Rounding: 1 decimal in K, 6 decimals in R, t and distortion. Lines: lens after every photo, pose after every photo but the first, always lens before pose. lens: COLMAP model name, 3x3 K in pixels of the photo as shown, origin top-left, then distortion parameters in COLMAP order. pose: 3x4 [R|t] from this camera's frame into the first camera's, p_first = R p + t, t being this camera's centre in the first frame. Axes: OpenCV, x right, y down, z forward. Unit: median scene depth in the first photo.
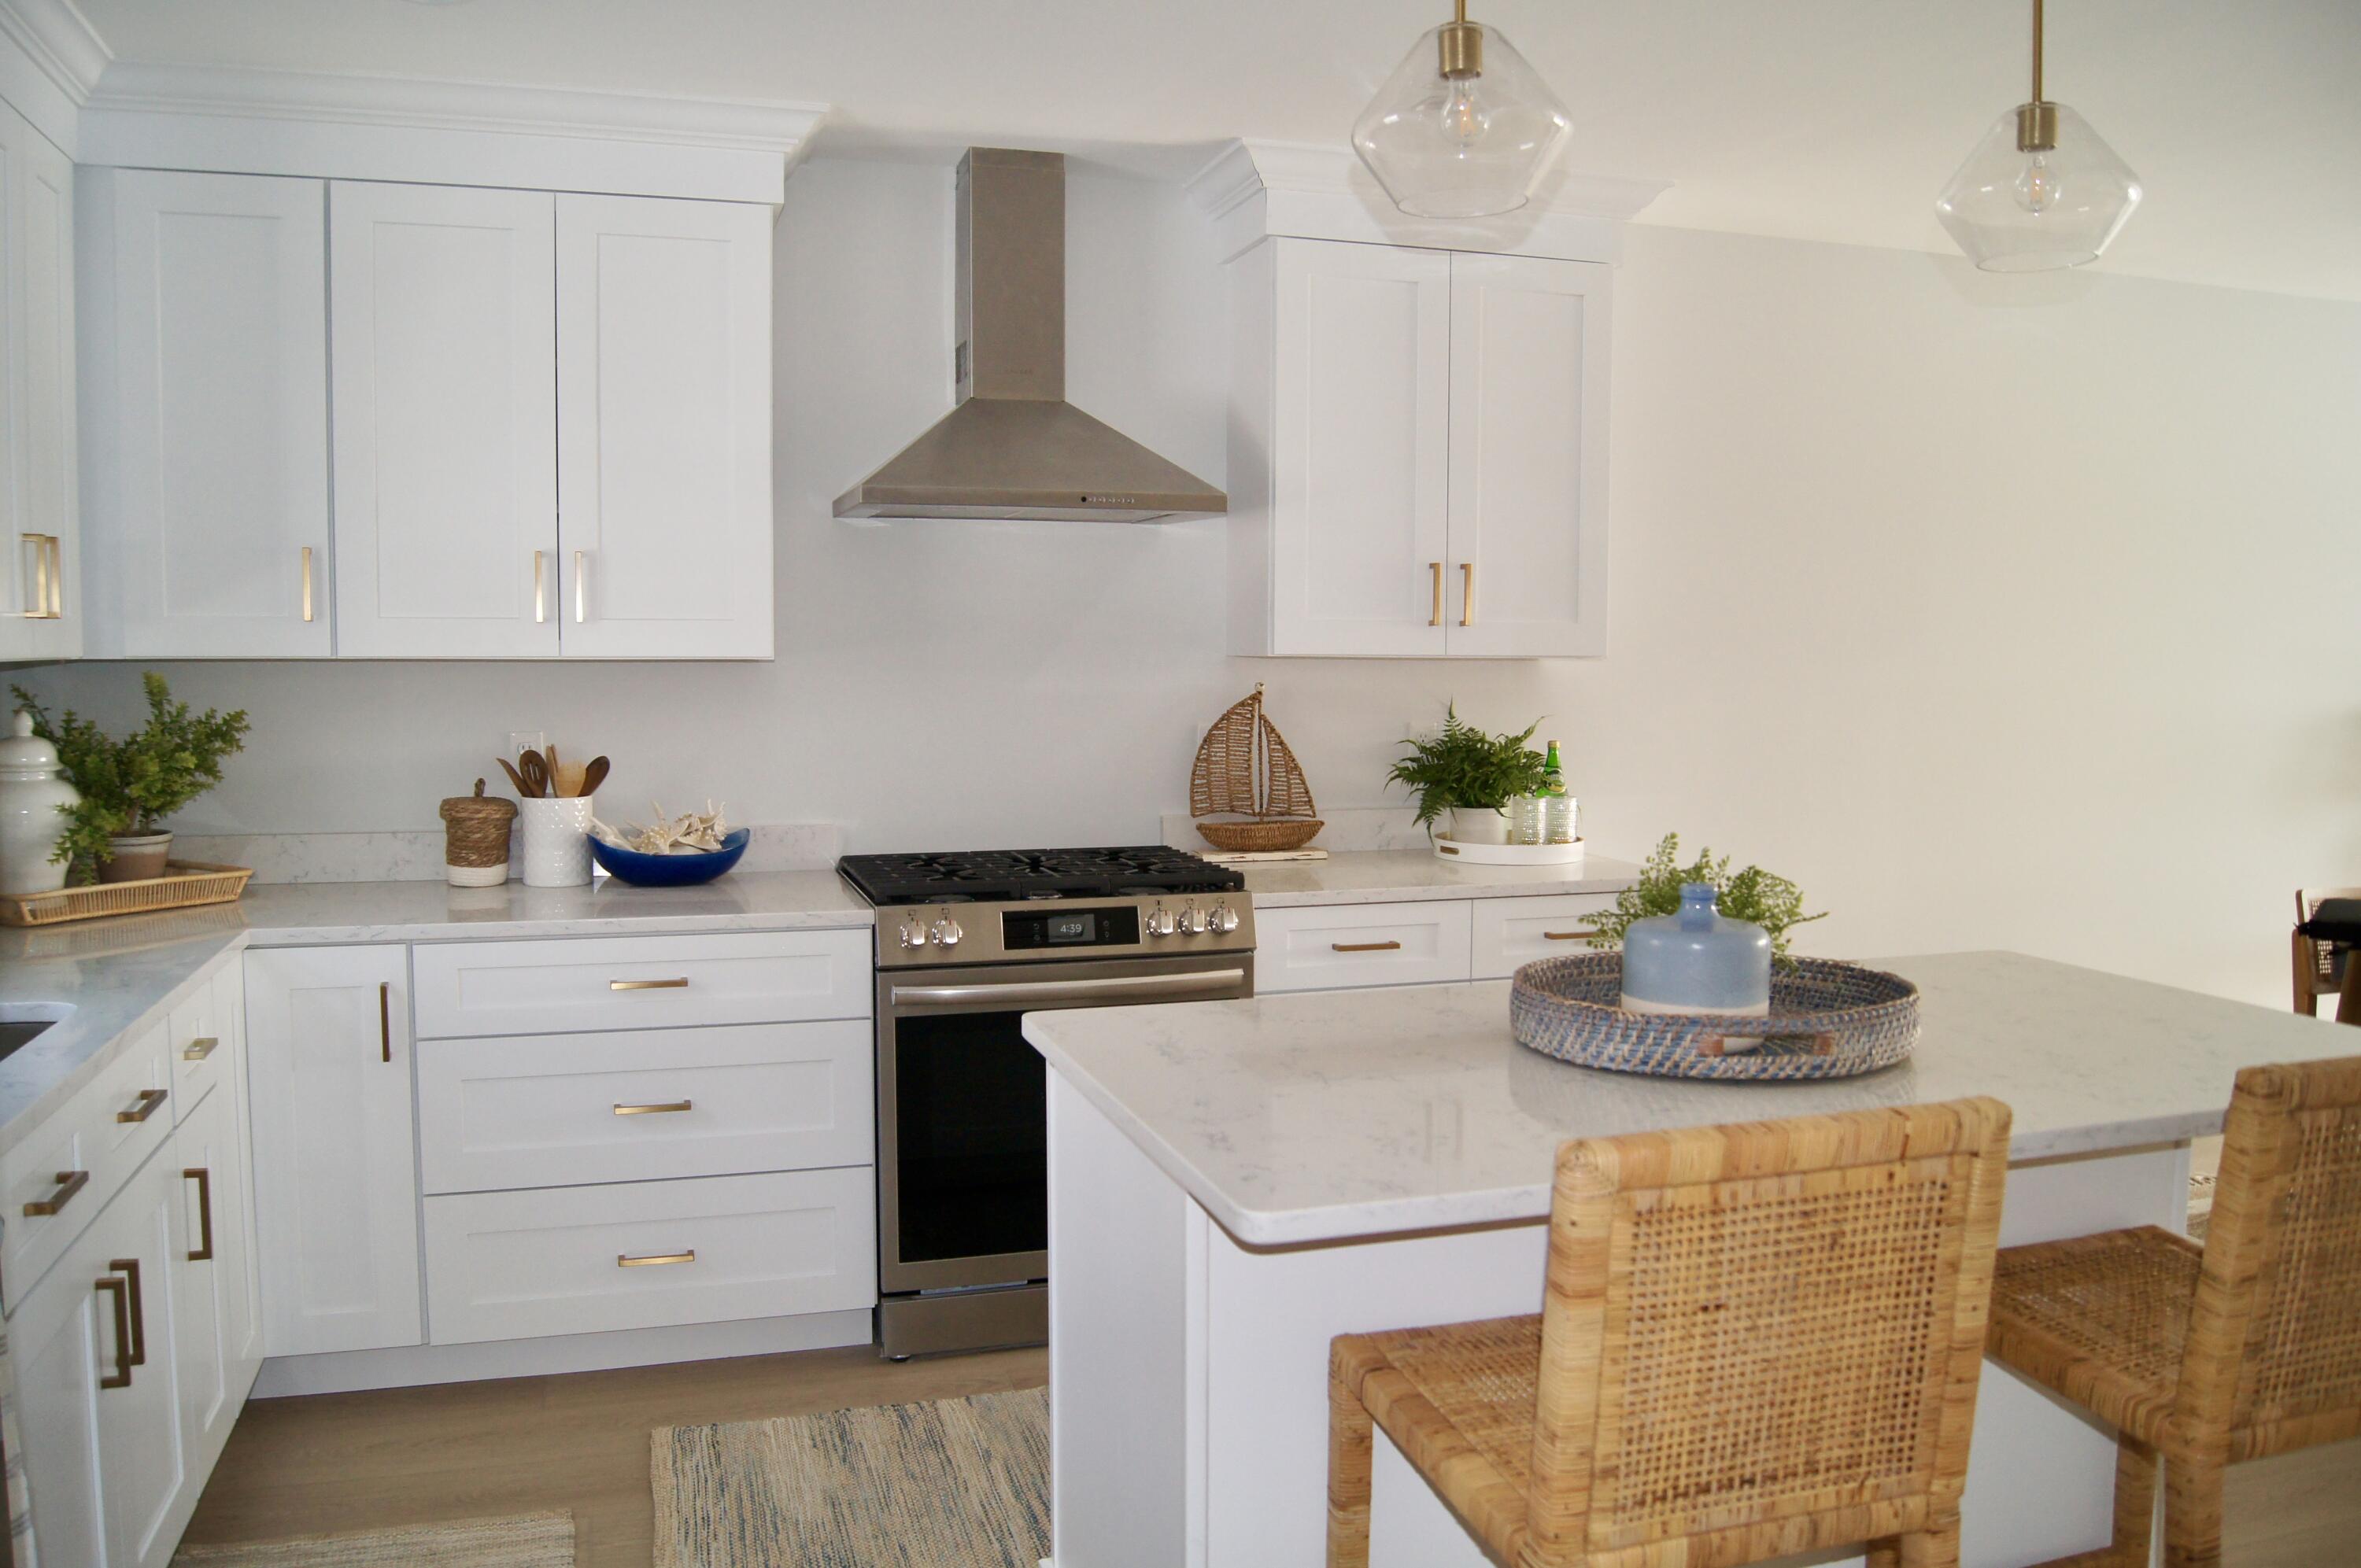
lens RADIAL K [[1859.6, 0, 1177.8], [0, 1859.6, 783.7], [0, 0, 1]] dist [-0.062917, -0.004526]
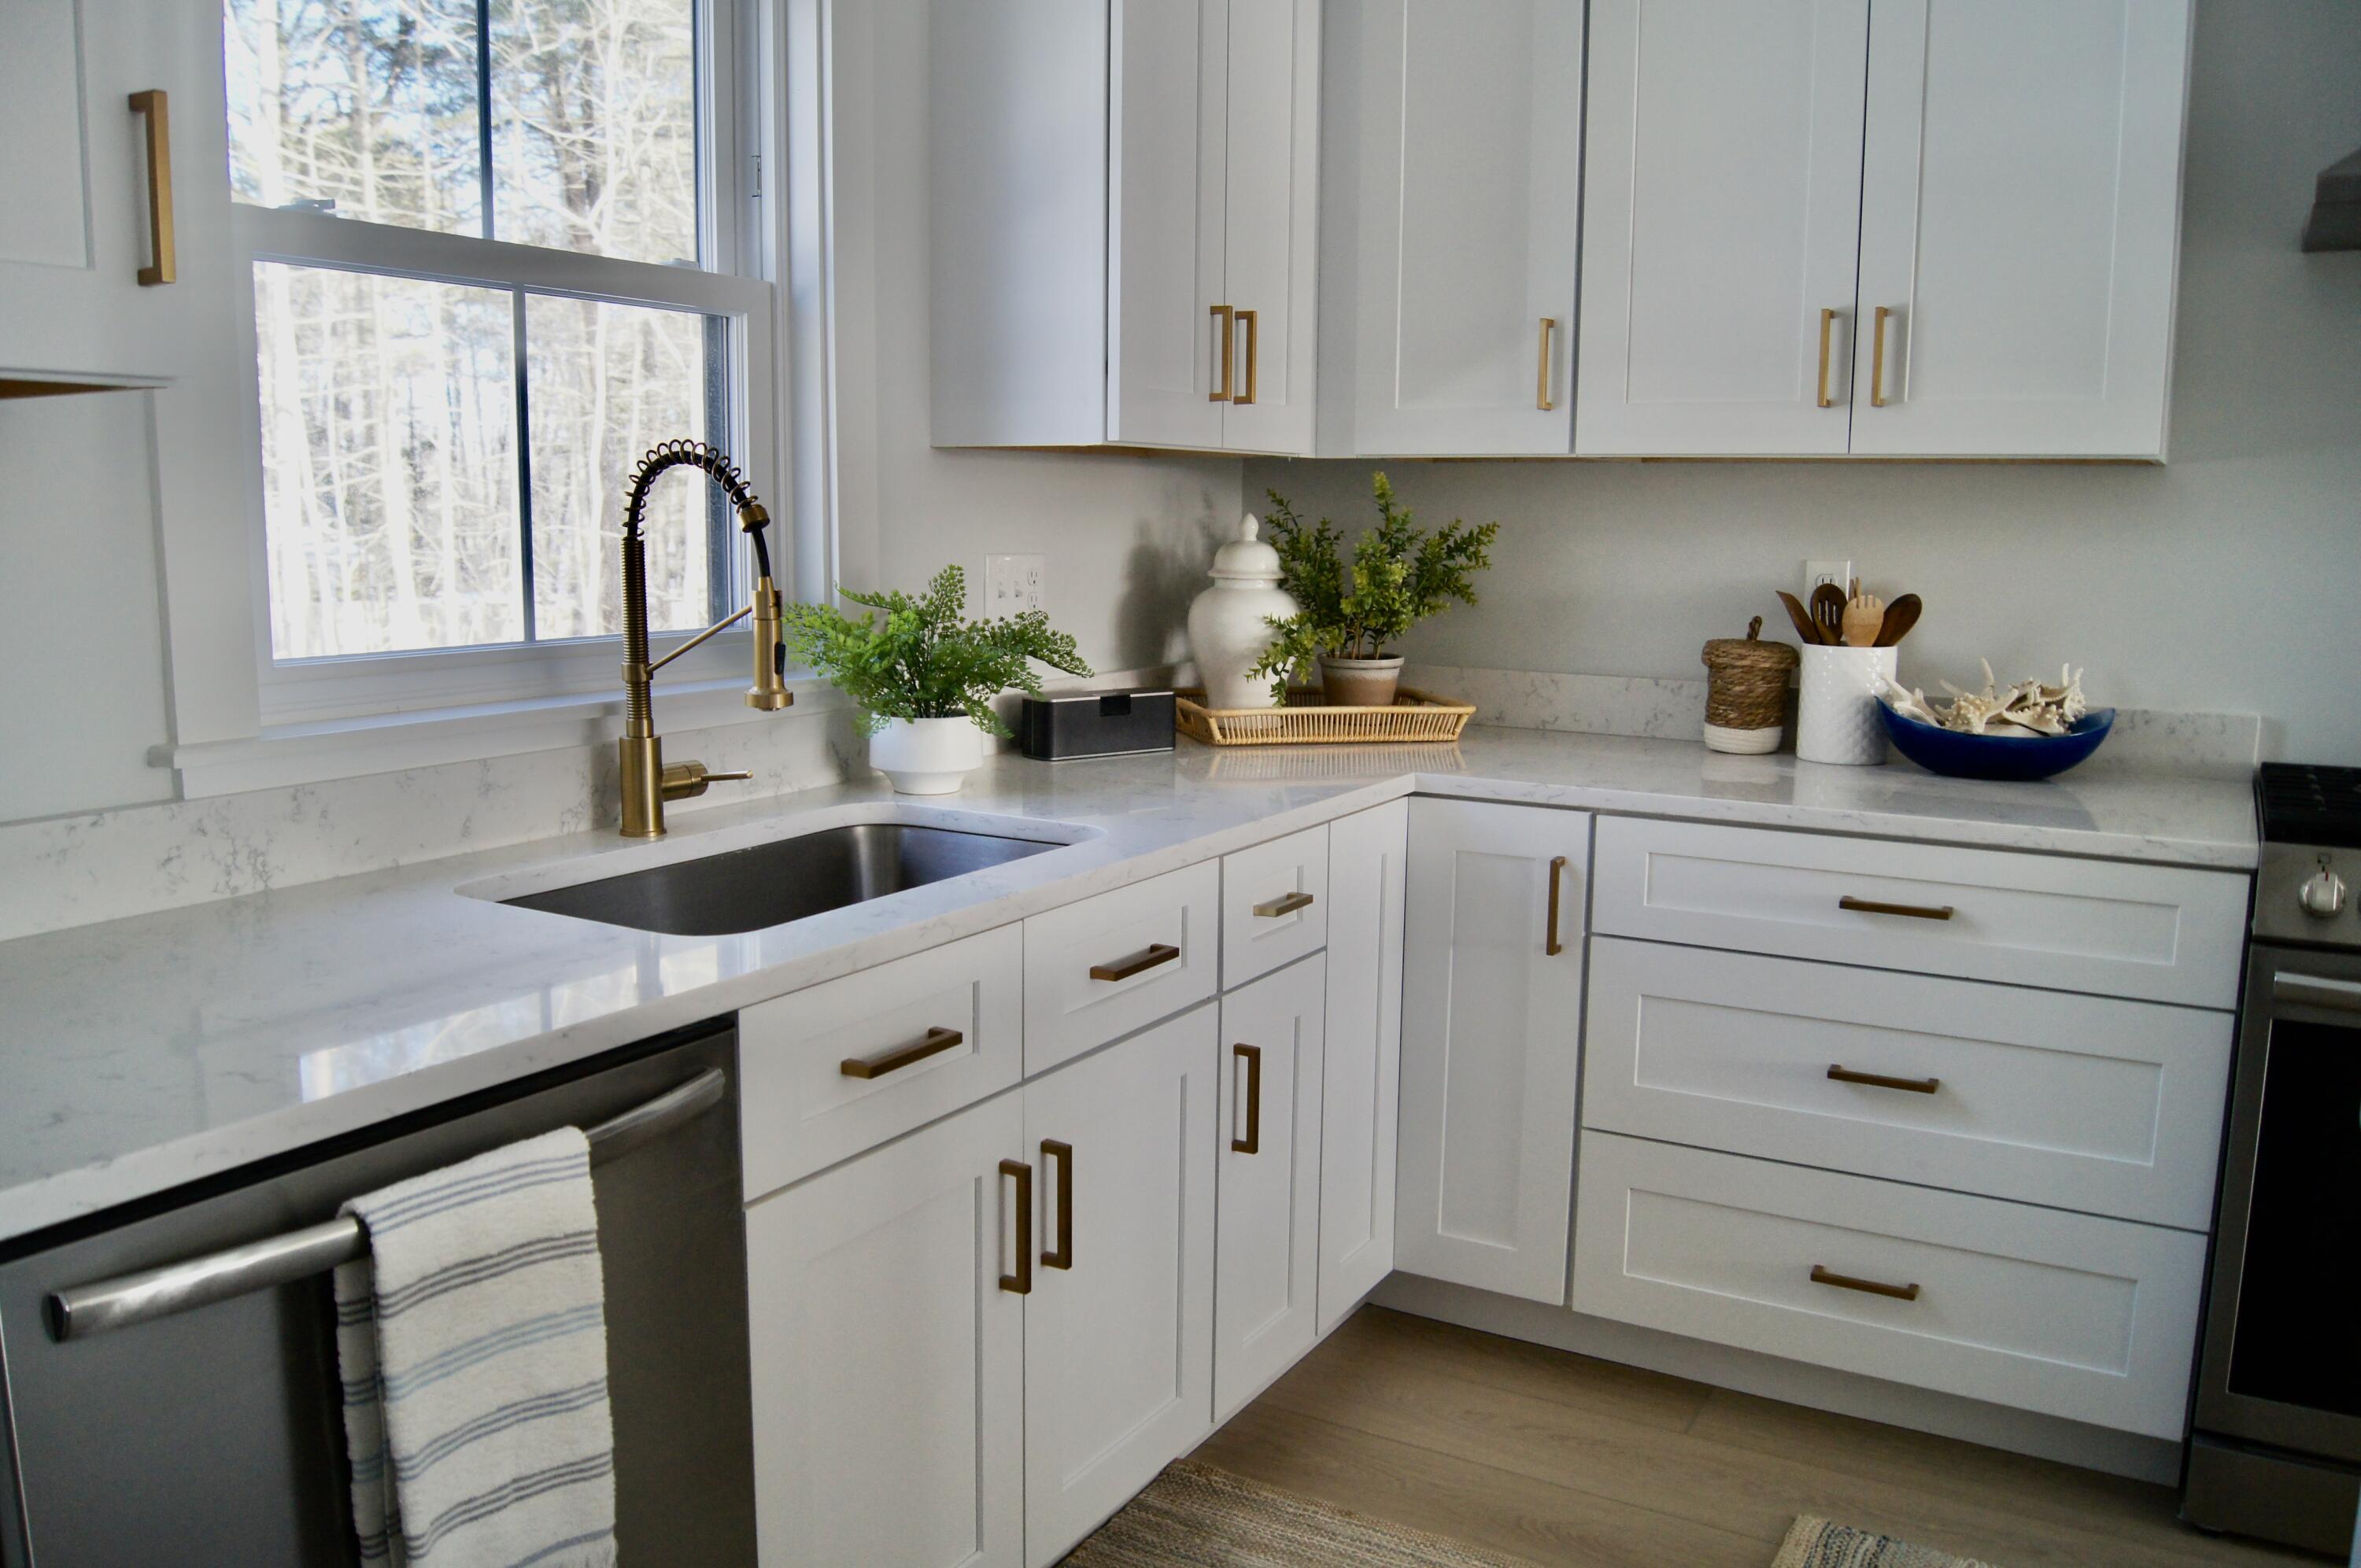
lens RADIAL K [[1859.6, 0, 1181.8], [0, 1859.6, 805.8], [0, 0, 1]] dist [-0.062917, -0.004526]
pose [[0.674936, 0.115867, -0.728722, 0.039909], [-0.059294, 0.992917, 0.102956, 0.011495], [0.735490, -0.026280, 0.677026, 0.303481]]
